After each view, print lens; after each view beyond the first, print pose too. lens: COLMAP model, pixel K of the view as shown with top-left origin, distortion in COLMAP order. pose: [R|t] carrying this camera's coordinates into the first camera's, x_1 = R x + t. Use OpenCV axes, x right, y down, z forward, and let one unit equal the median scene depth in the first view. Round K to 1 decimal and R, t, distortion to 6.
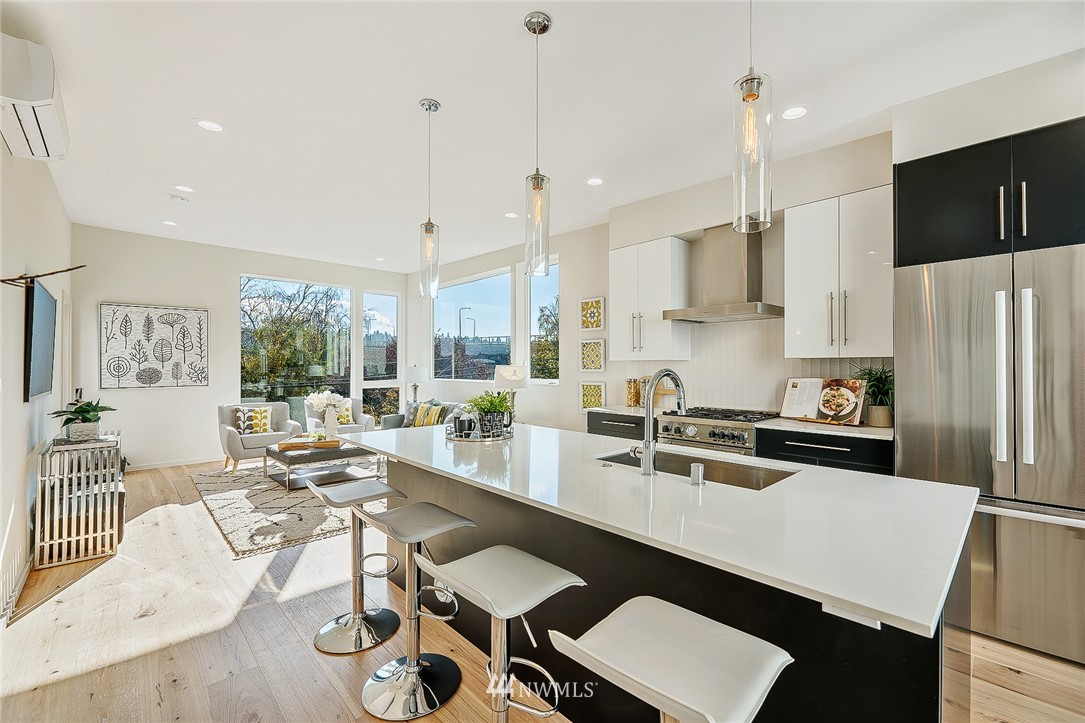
lens RADIAL K [[449.9, 0, 565.1], [0, 449.9, 360.2], [0, 0, 1]] dist [0.002421, 0.000068]
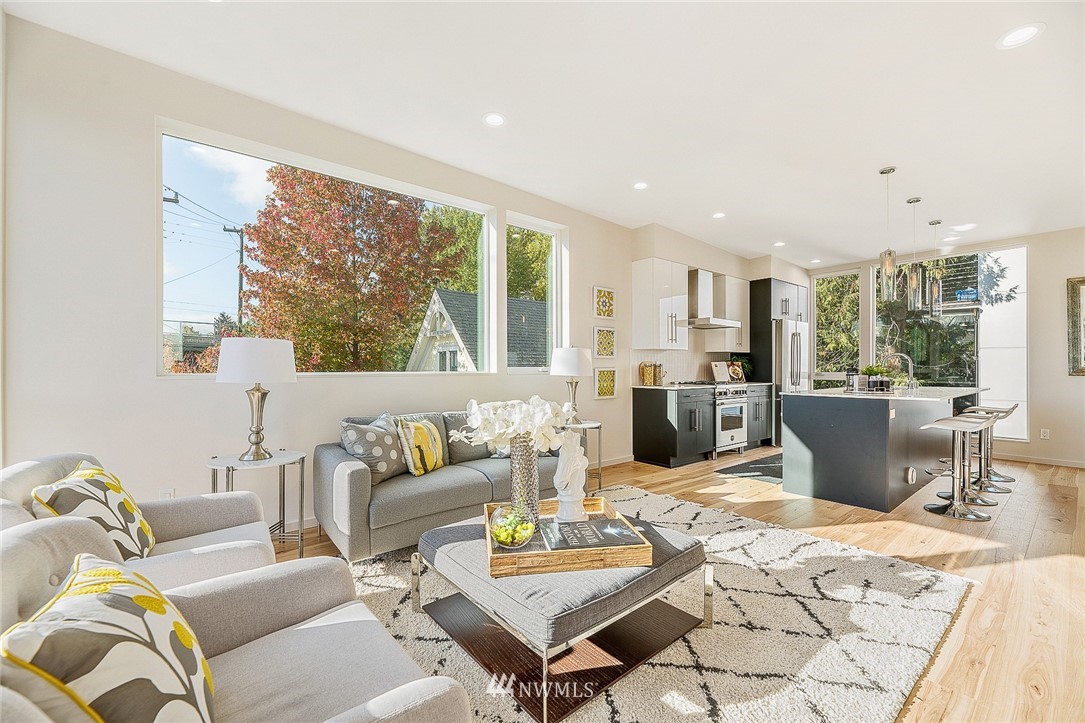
lens RADIAL K [[443.7, 0, 542.5], [0, 443.7, 361.5], [0, 0, 1]] dist [0.003012, -0.004019]
pose [[0.099998, 0.009679, 0.994941, -1.451905], [-0.013482, 0.999874, -0.008372, 0.064493], [-0.994896, -0.012577, 0.100116, 1.547273]]
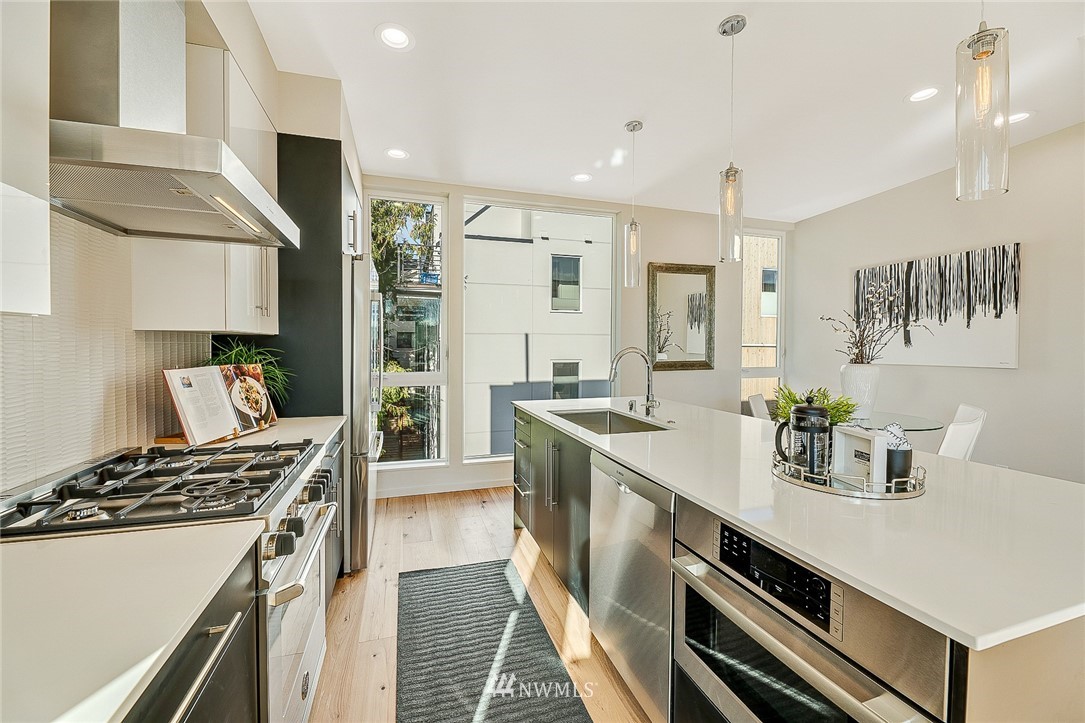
lens RADIAL K [[443.7, 0, 542.5], [0, 443.7, 361.5], [0, 0, 1]] dist [0.003012, -0.004019]
pose [[-0.890344, -0.015794, 0.455014, -0.087237], [-0.006760, 0.999747, 0.021476, 0.018071], [-0.455238, 0.016045, -0.890225, 1.267230]]
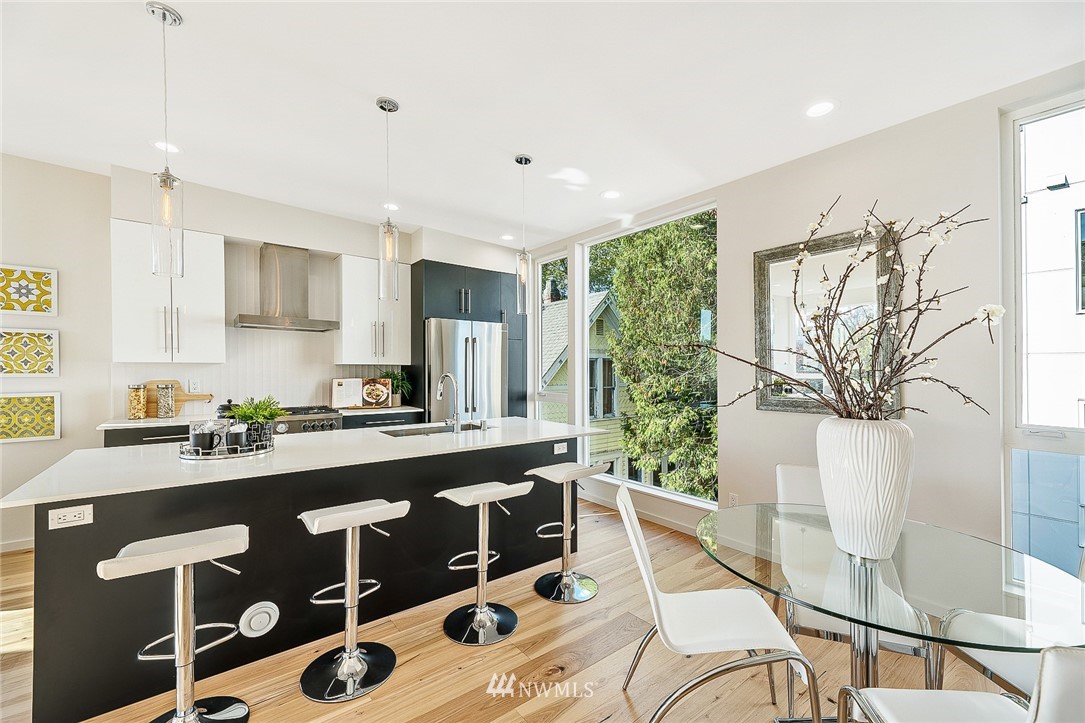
lens RADIAL K [[443.7, 0, 542.5], [0, 443.7, 361.5], [0, 0, 1]] dist [0.003012, -0.004019]
pose [[0.099129, 0.021220, 0.994848, -0.756218], [-0.016165, 0.999675, -0.019712, 0.004434], [-0.994943, -0.014127, 0.099440, 0.263810]]
